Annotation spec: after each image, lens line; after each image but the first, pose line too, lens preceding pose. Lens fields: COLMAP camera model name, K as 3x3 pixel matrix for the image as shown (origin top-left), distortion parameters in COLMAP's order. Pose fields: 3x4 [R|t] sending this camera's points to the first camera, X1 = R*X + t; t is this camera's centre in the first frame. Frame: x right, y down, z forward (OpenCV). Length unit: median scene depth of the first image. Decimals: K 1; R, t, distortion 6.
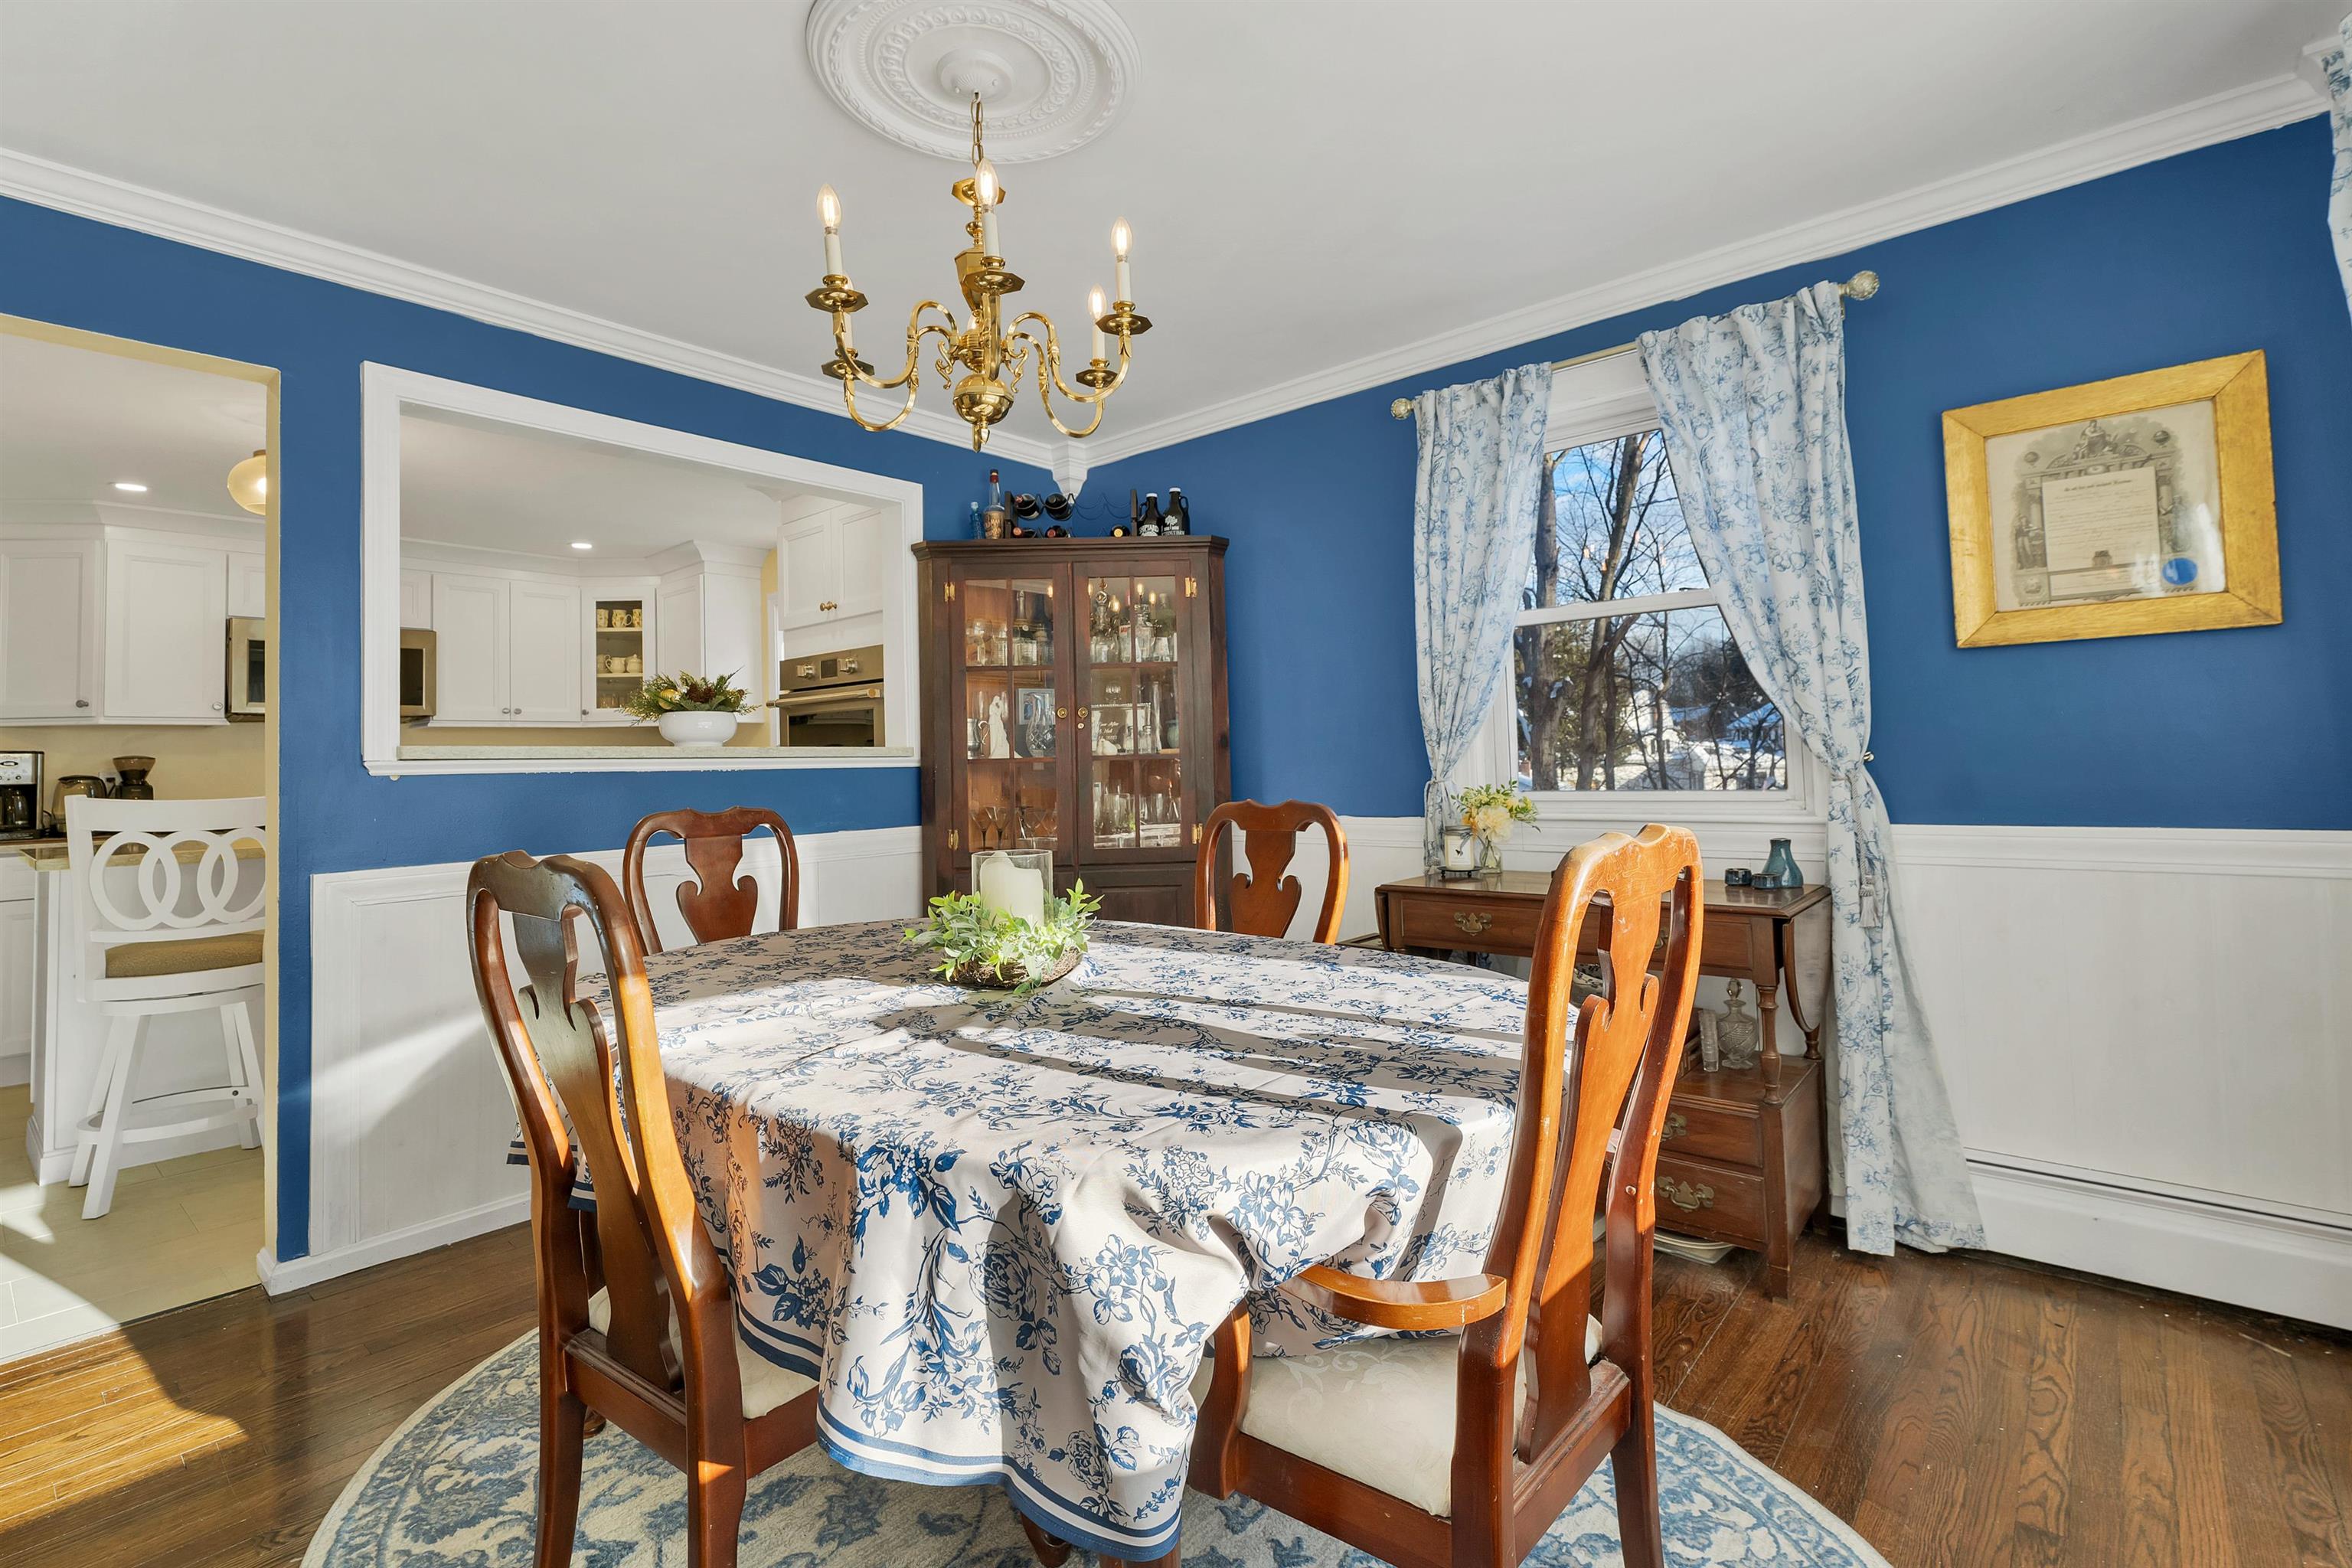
lens RADIAL K [[1025.2, 0, 1172.8], [0, 1025.2, 713.3], [0, 0, 1]] dist [0.003127, -0.000106]
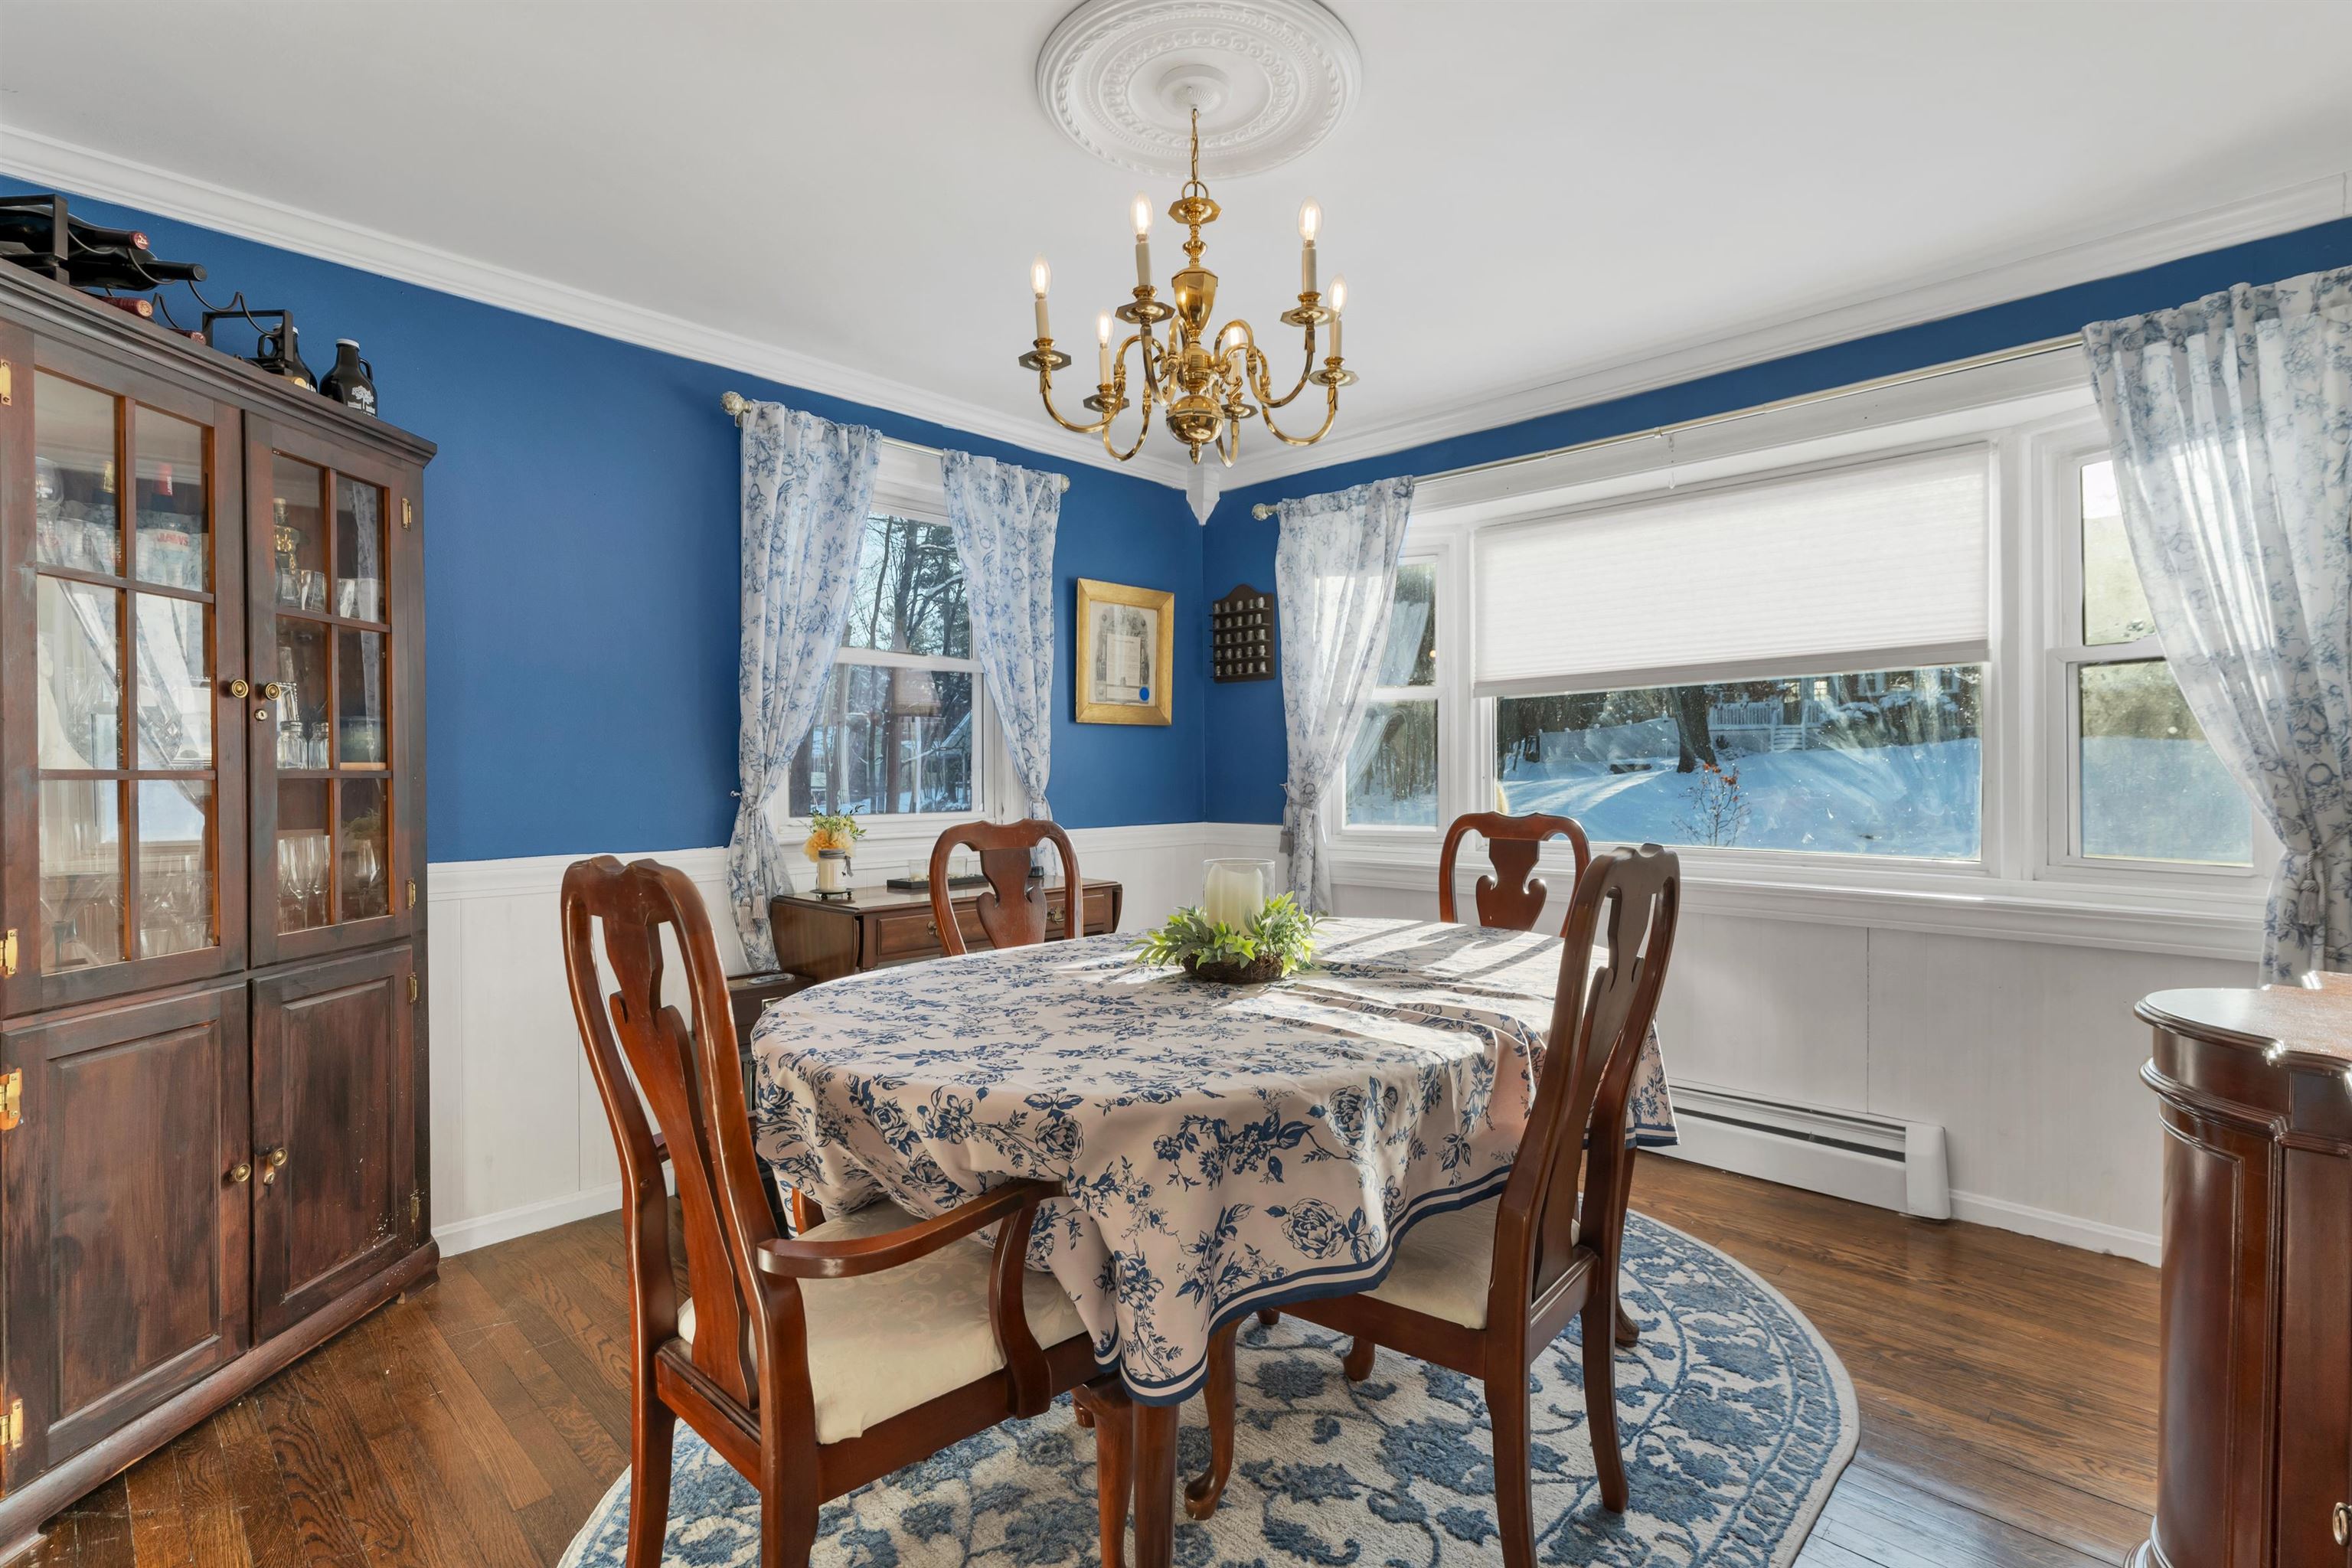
lens RADIAL K [[1079.9, 0, 1152.8], [0, 1079.9, 773.5], [0, 0, 1]] dist [0.002301, -0.000109]
pose [[0.086184, 0.027047, 0.995912, -0.482621], [-0.045313, 0.998703, -0.023202, 0.027387], [-0.995248, -0.043129, 0.087297, 0.365118]]
